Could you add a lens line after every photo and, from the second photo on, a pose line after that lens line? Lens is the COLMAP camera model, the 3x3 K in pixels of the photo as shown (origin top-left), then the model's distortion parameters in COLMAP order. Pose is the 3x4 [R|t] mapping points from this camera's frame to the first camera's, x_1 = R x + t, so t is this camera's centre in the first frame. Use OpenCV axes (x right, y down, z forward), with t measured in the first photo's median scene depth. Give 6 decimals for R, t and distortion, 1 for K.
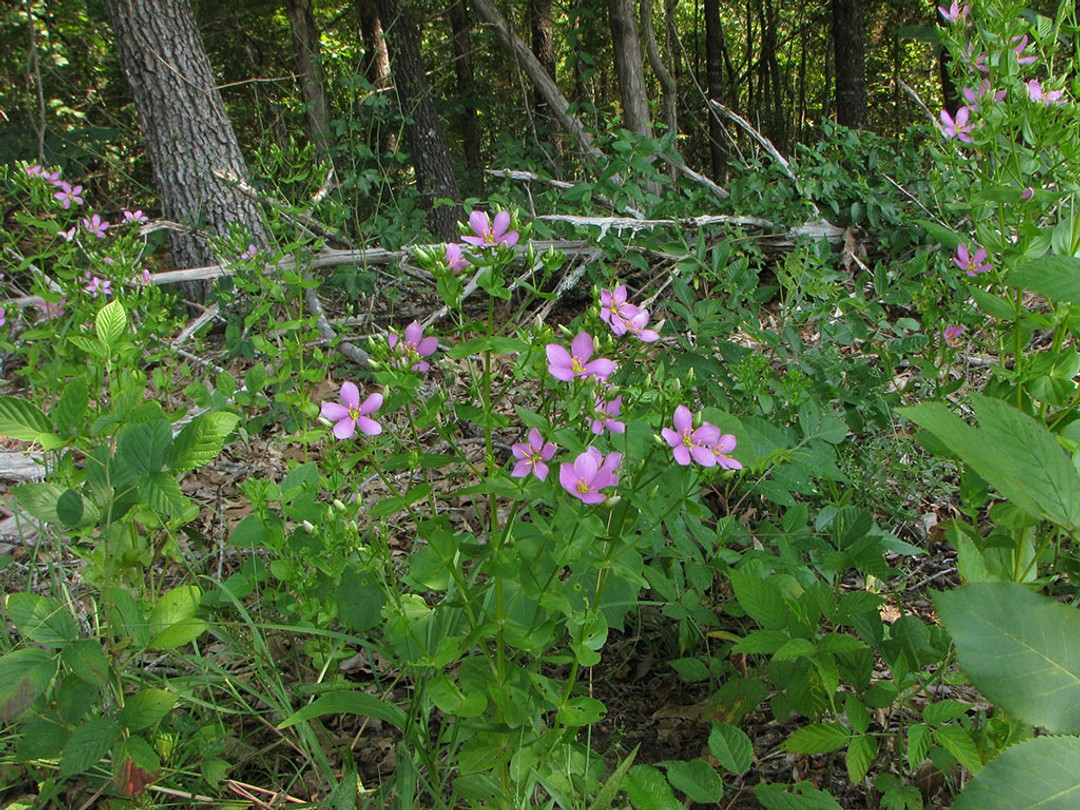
lens RADIAL K [[1388.7, 0, 540.0], [0, 1388.7, 405.0], [0, 0, 1]] dist [-0.066484, -0.021734]
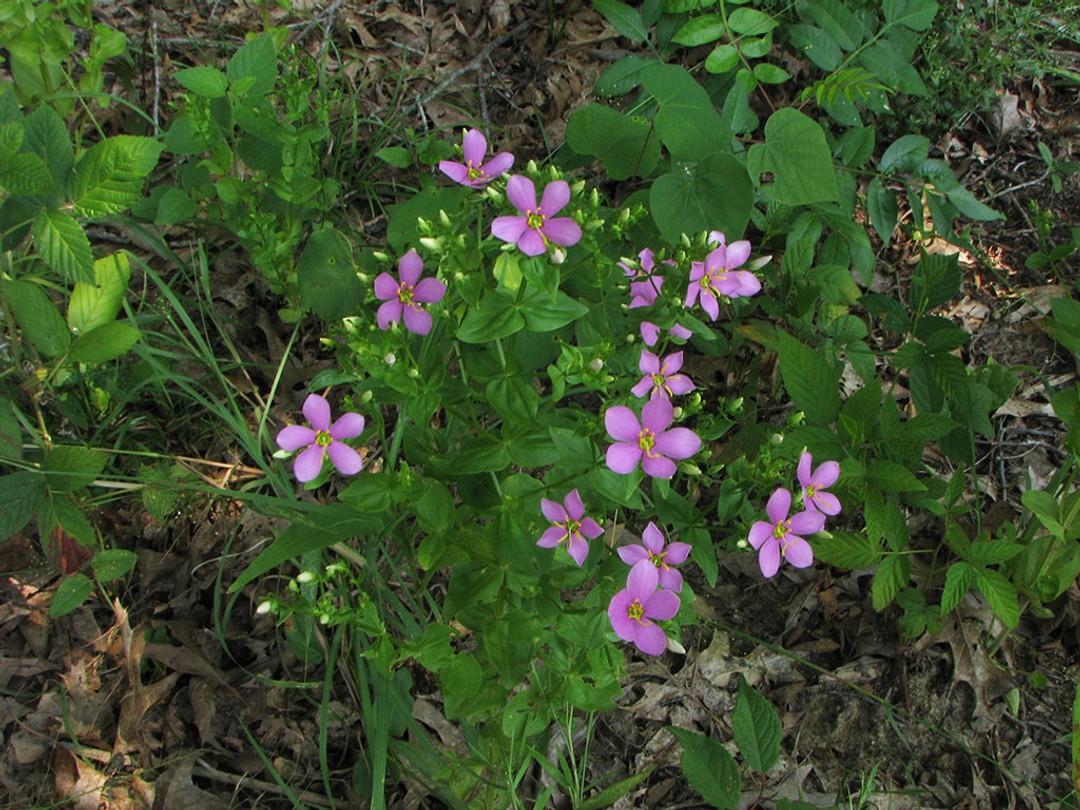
lens RADIAL K [[1388.7, 0, 540.0], [0, 1388.7, 405.0], [0, 0, 1]] dist [-0.066484, -0.021734]
pose [[0.996670, 0.064957, 0.049297, -0.045981], [-0.081375, 0.831335, 0.549782, -0.310309], [-0.005270, -0.551963, 0.833852, 0.324084]]
